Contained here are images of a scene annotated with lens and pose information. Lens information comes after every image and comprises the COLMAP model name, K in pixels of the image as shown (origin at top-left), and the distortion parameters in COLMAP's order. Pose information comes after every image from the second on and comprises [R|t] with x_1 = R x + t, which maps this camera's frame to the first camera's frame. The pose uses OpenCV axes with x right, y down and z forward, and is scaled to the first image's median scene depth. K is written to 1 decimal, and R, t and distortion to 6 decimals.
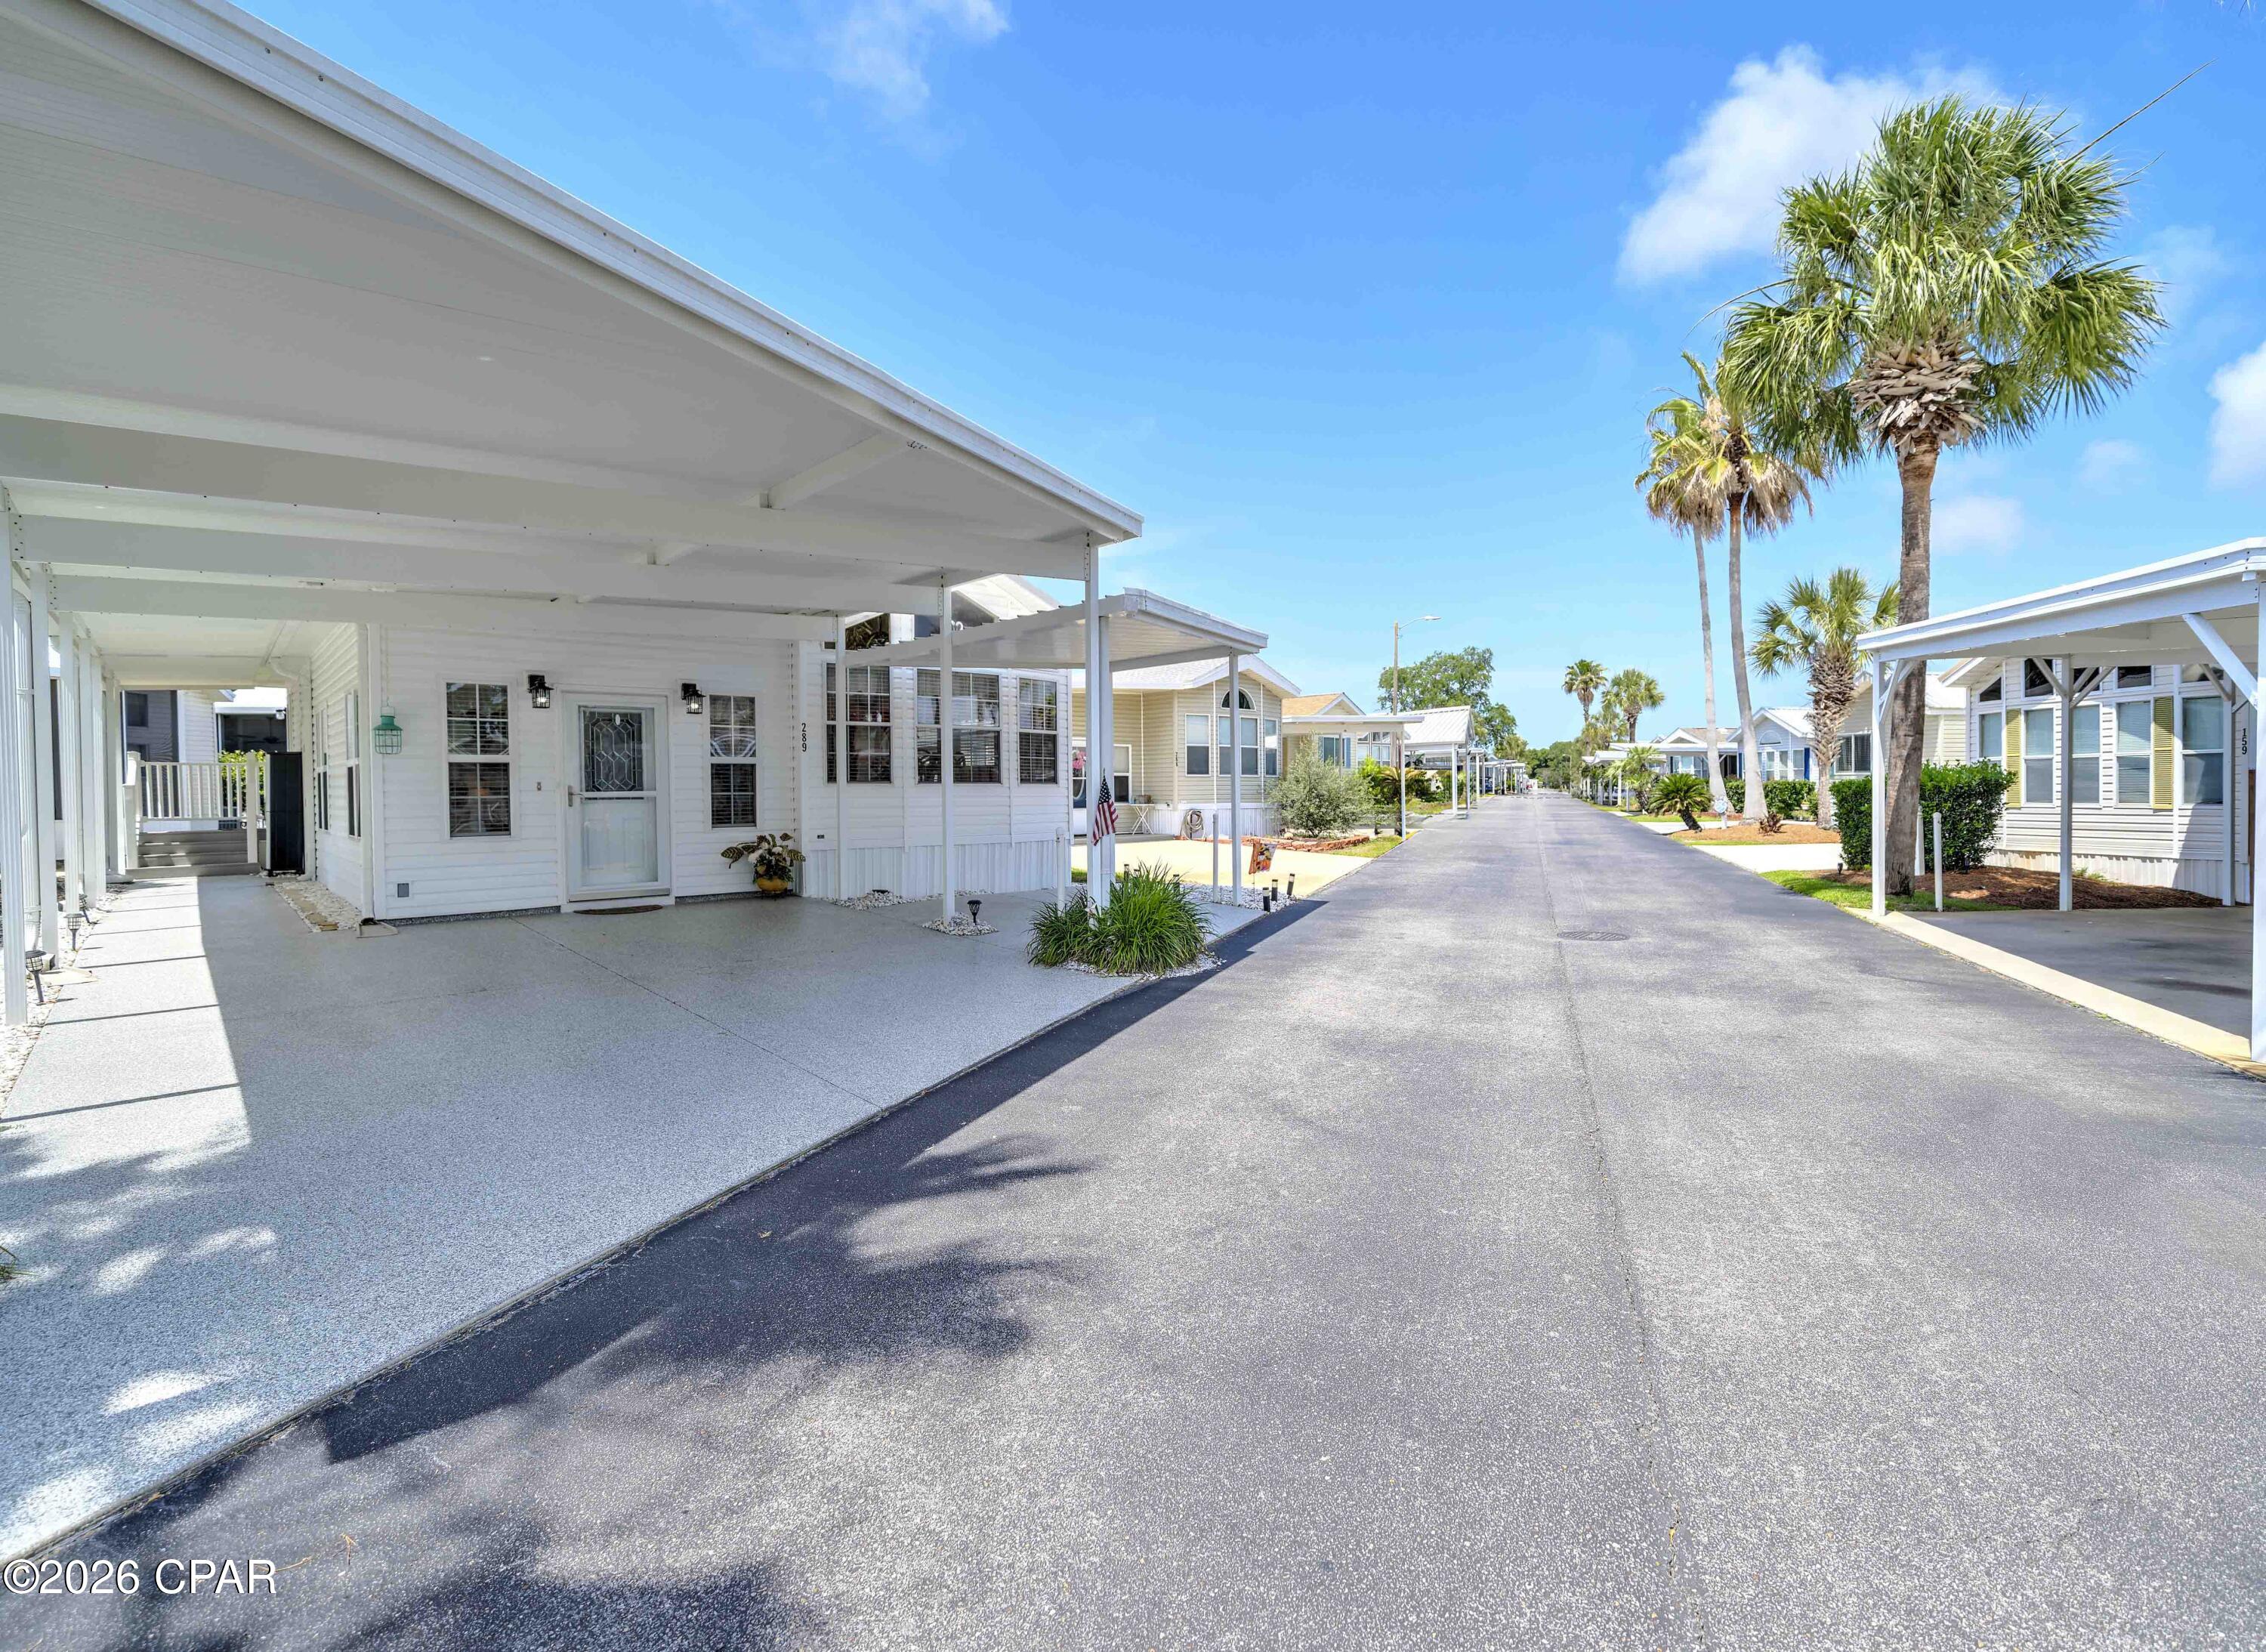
lens RADIAL K [[1087.9, 0, 1237.6], [0, 1087.9, 814.5], [0, 0, 1]] dist [-0.000208, 0.000018]
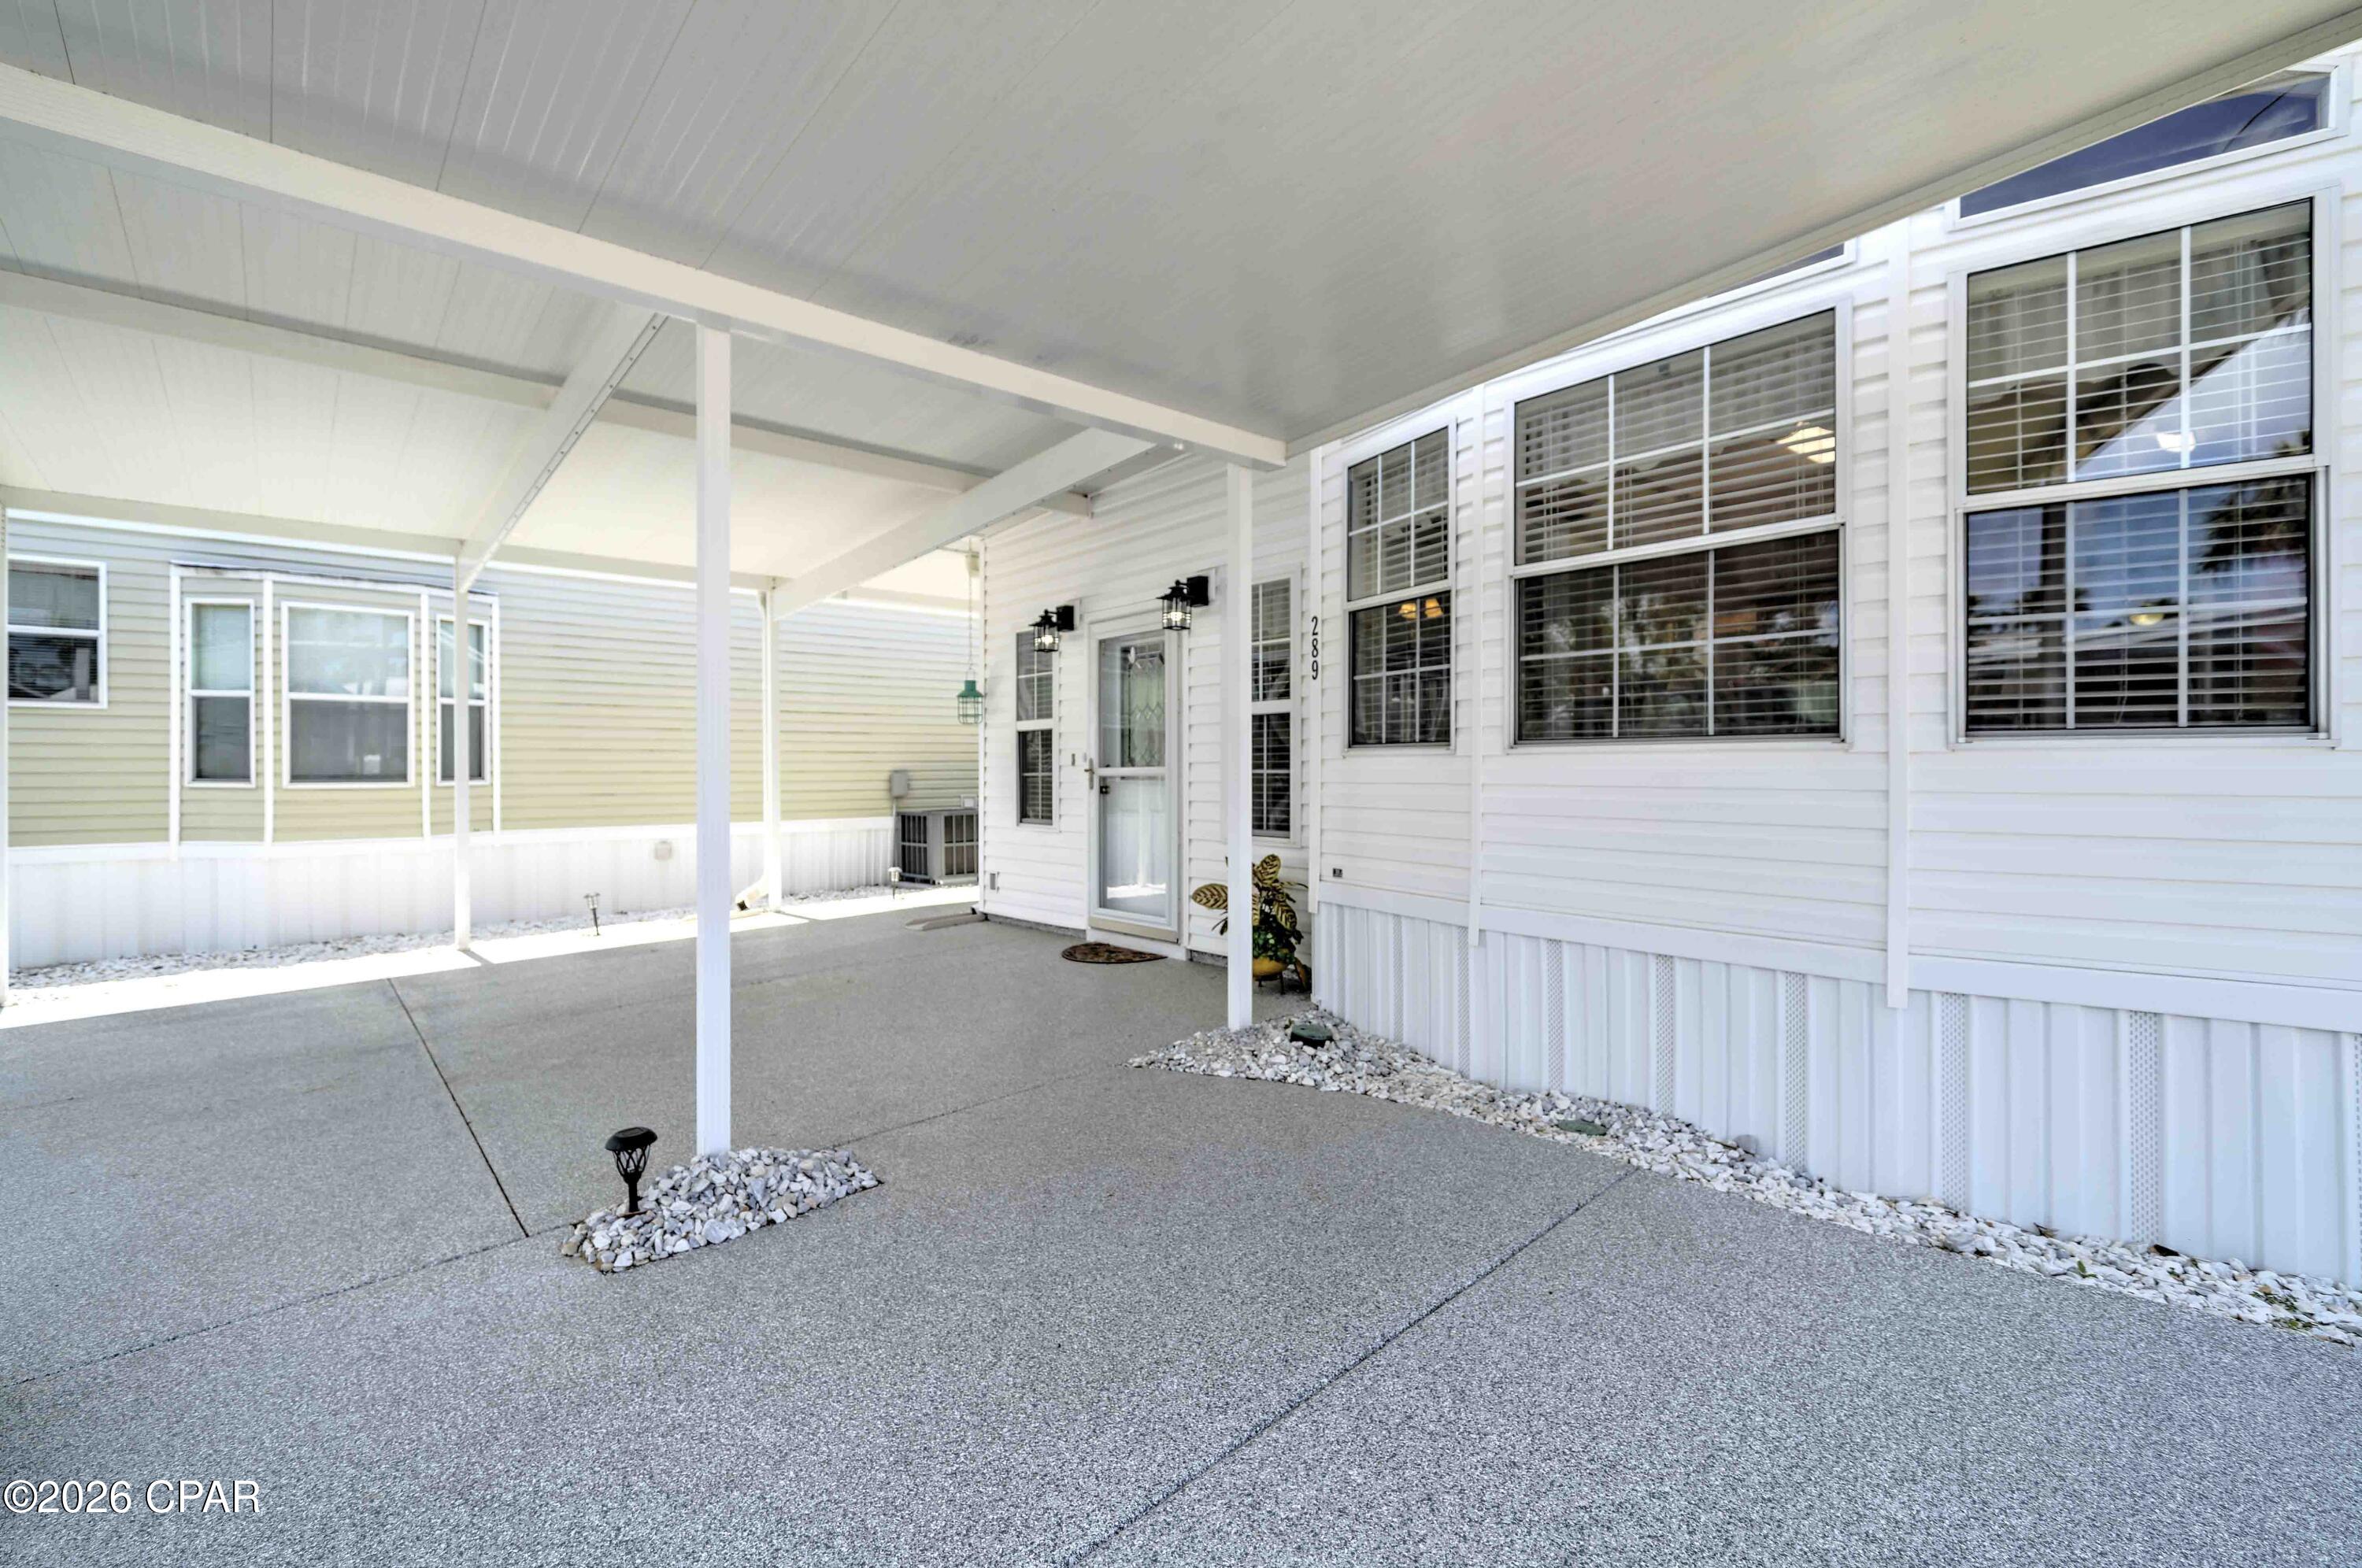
lens RADIAL K [[1038.1, 0, 1181.5], [0, 1038.1, 762.6], [0, 0, 1]] dist [0.001469, 0.000129]
pose [[-0.063434, 0.001735, -0.997985, 0.035599], [-0.017588, 0.999841, 0.002856, -0.024466], [0.997831, 0.017733, -0.063393, 0.998370]]
